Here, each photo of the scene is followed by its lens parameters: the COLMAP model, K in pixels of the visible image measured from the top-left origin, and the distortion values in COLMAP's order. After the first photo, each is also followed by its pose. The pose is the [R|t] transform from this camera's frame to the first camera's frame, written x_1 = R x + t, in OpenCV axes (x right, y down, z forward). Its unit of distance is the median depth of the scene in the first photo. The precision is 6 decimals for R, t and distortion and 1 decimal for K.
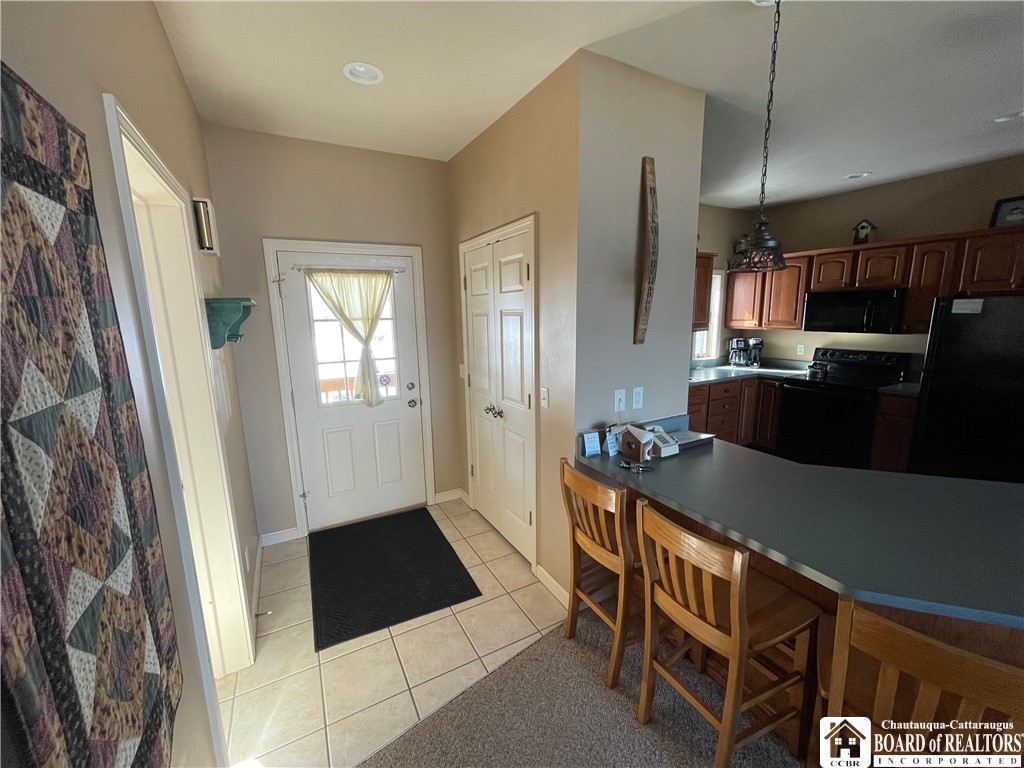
lens RADIAL K [[408.6, 0, 505.5], [0, 408.6, 384.4], [0, 0, 1]] dist [-0.008519, 0.000096]
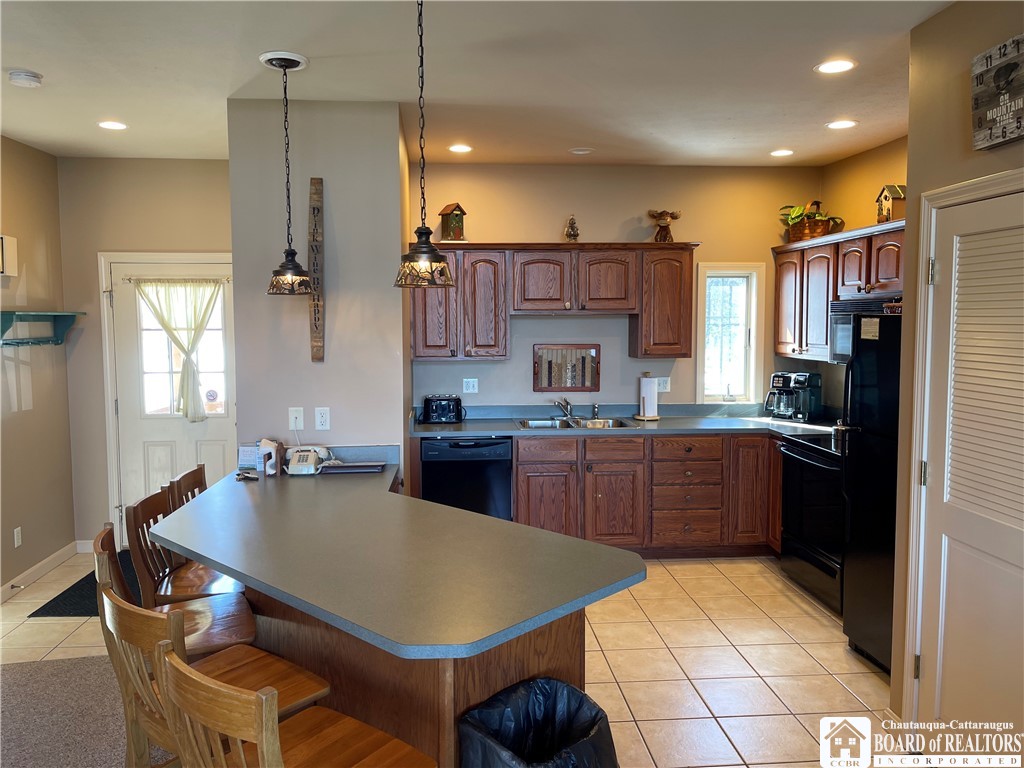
lens RADIAL K [[765.2, 0, 510.2], [0, 765.2, 375.8], [0, 0, 1]] dist [0.069551, -0.097207]
pose [[0.915987, 0.045581, -0.398611, 1.057448], [-0.084271, 0.993220, -0.080074, 0.030326], [0.392259, 0.106938, 0.913618, -0.345165]]
